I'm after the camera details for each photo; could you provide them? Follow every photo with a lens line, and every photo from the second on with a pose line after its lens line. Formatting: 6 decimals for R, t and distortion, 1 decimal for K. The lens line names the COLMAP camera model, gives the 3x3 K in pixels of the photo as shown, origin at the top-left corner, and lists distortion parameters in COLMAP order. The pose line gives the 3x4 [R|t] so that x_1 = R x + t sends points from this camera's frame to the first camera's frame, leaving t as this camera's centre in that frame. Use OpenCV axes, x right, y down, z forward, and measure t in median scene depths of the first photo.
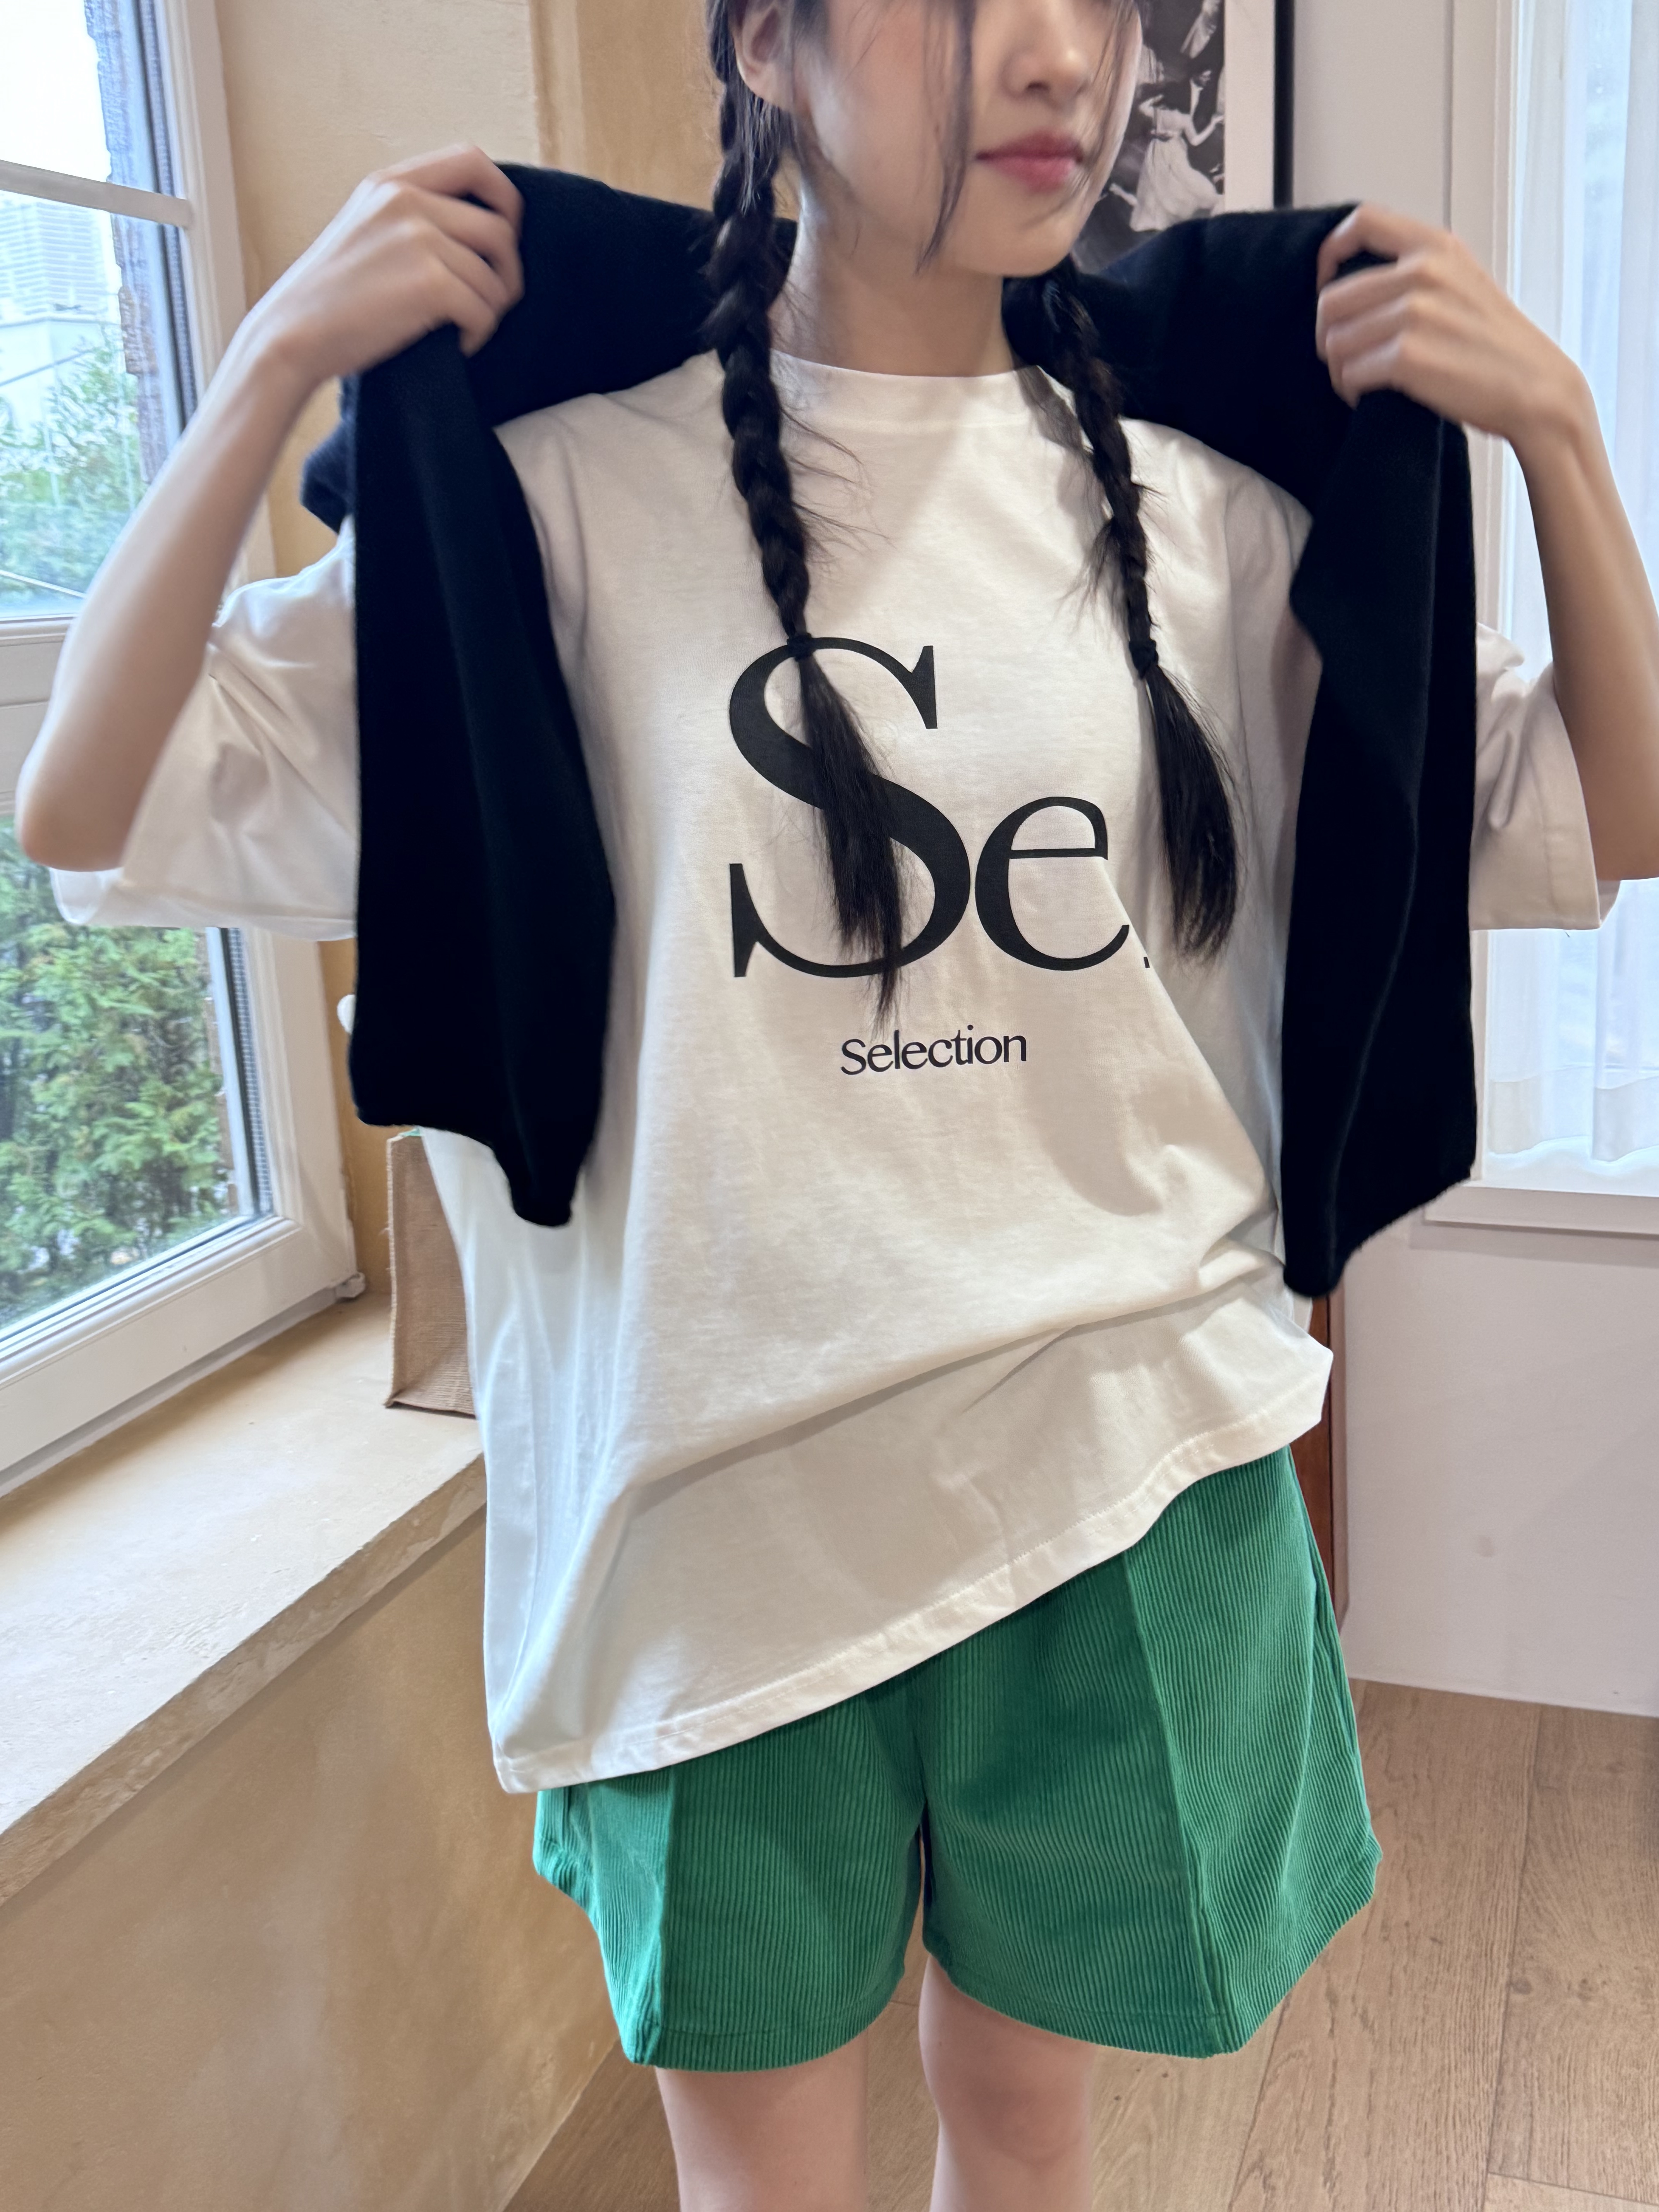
lens RADIAL K [[2024.0, 0, 834.5], [0, 2024.0, 1057.2], [0, 0, 1]] dist [0.175970, -0.317023]
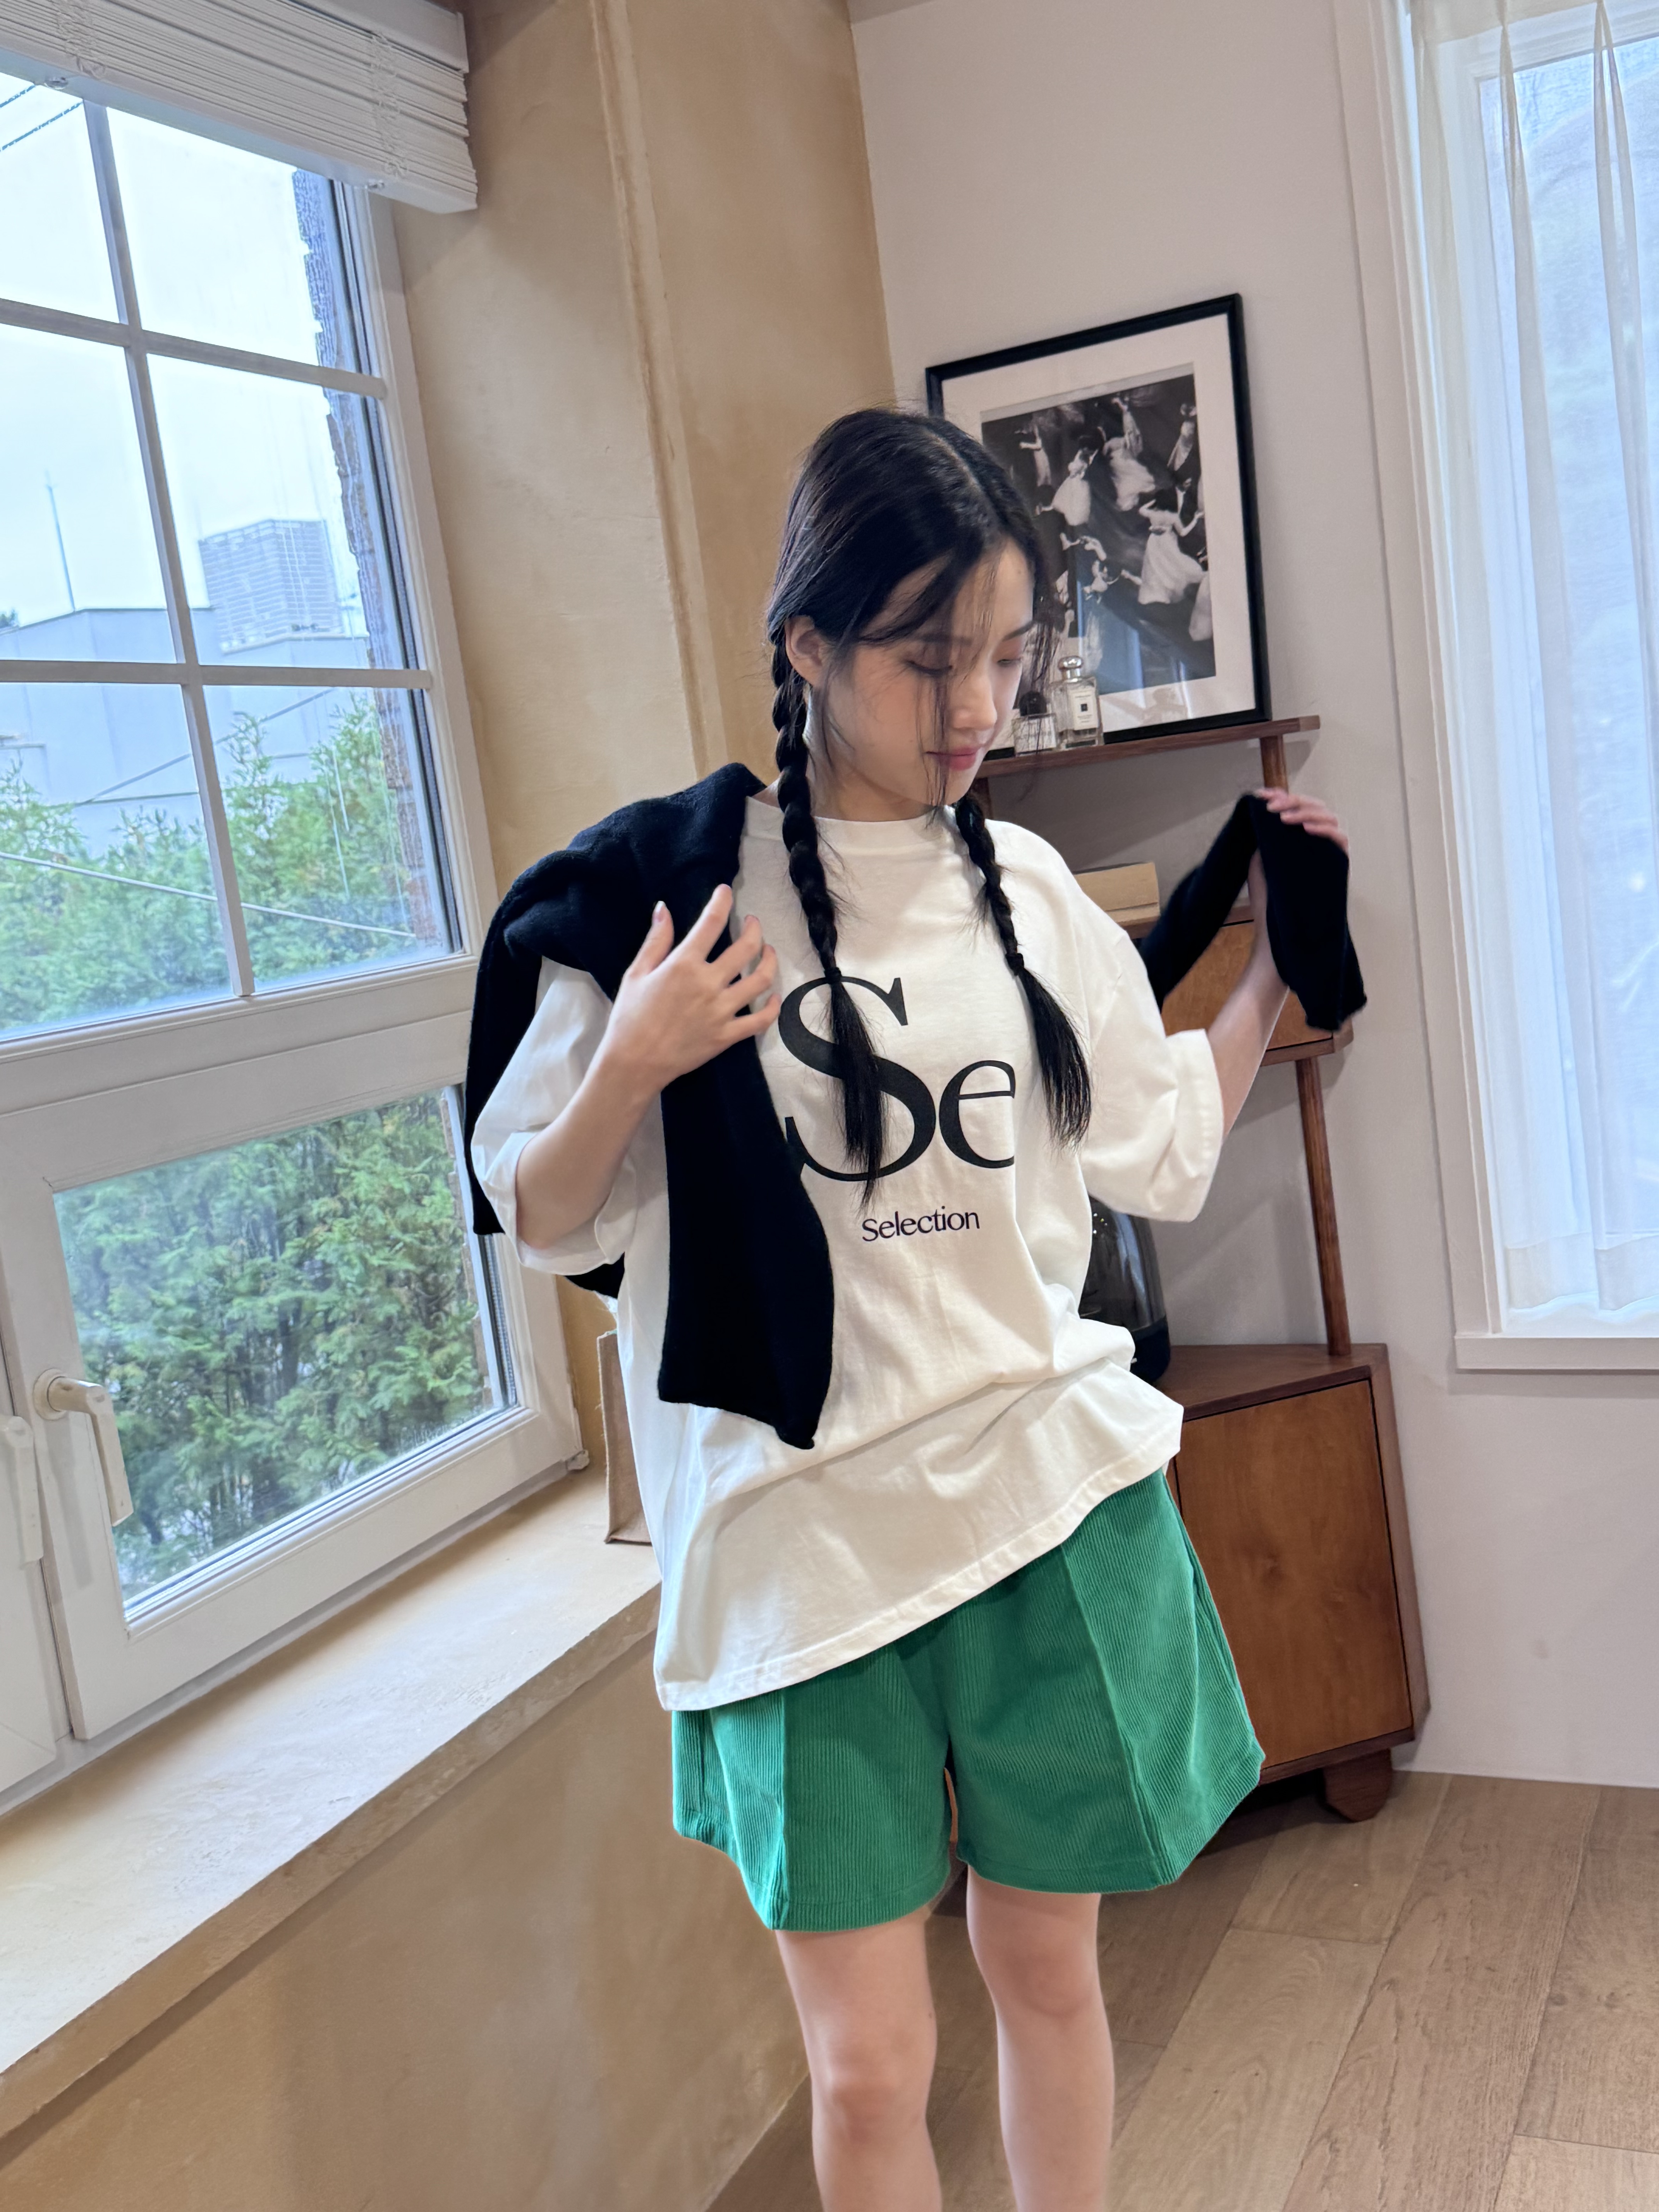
lens RADIAL K [[2024.0, 0, 834.5], [0, 2024.0, 1057.2], [0, 0, 1]] dist [0.175970, -0.317023]
pose [[0.991741, -0.072182, -0.106021, 0.084027], [0.059438, 0.991138, -0.118797, 0.025322], [0.113657, 0.111514, 0.987242, -0.300032]]
